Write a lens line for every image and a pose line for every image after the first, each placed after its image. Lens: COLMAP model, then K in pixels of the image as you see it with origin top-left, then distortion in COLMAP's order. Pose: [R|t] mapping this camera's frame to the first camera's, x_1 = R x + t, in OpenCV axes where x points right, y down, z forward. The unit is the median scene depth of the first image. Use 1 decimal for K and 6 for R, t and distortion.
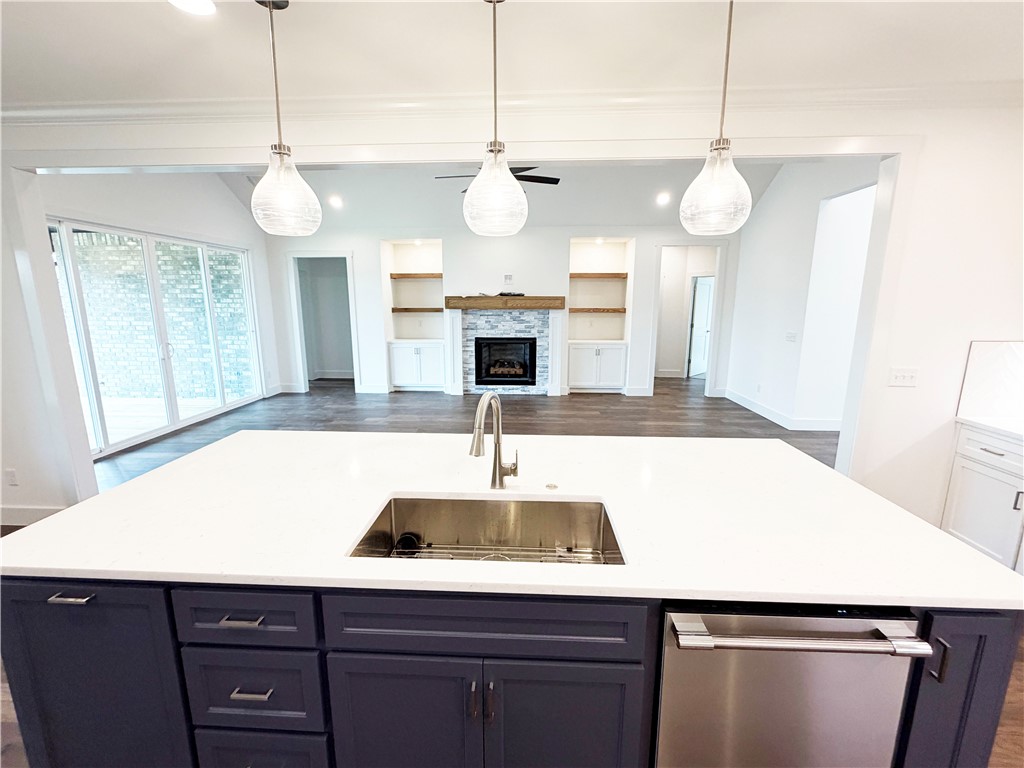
lens RADIAL K [[439.8, 0, 512.0], [0, 439.8, 384.0], [0, 0, 1]] dist [0.000539, -0.000231]
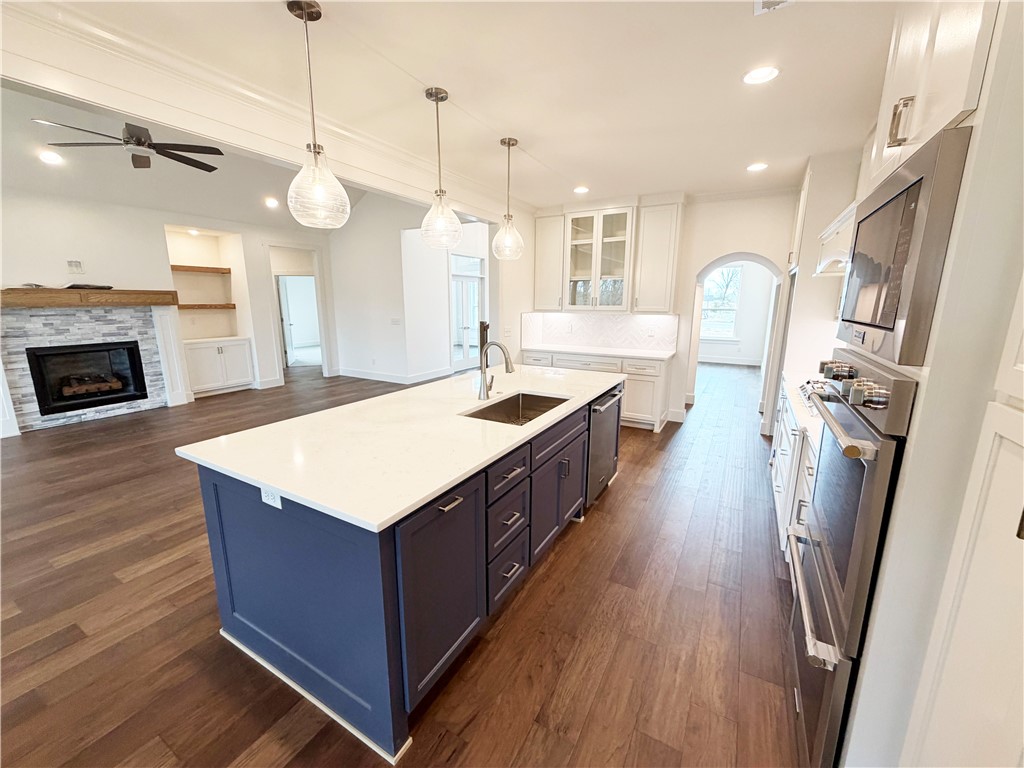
lens RADIAL K [[411.4, 0, 510.2], [0, 411.4, 384.7], [0, 0, 1]] dist [0.001338, -0.000176]
pose [[0.455514, -0.181672, 0.871494, -0.312254], [0.164261, 0.979299, 0.118288, -0.001205], [-0.874943, 0.089270, 0.475926, 0.028465]]
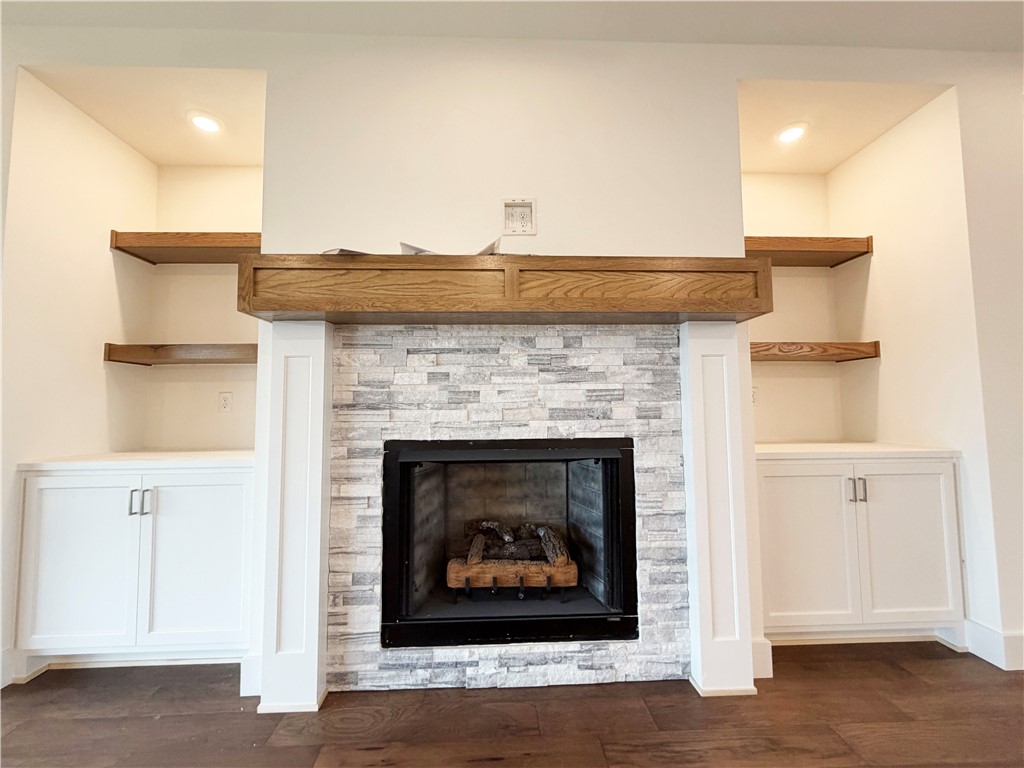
lens RADIAL K [[411.4, 0, 510.2], [0, 411.4, 384.7], [0, 0, 1]] dist [0.001338, -0.000176]
pose [[0.995951, -0.004374, 0.089796, -0.035032], [0.026302, 0.969291, -0.244506, -0.078601], [-0.085969, 0.245877, 0.965481, 0.766381]]
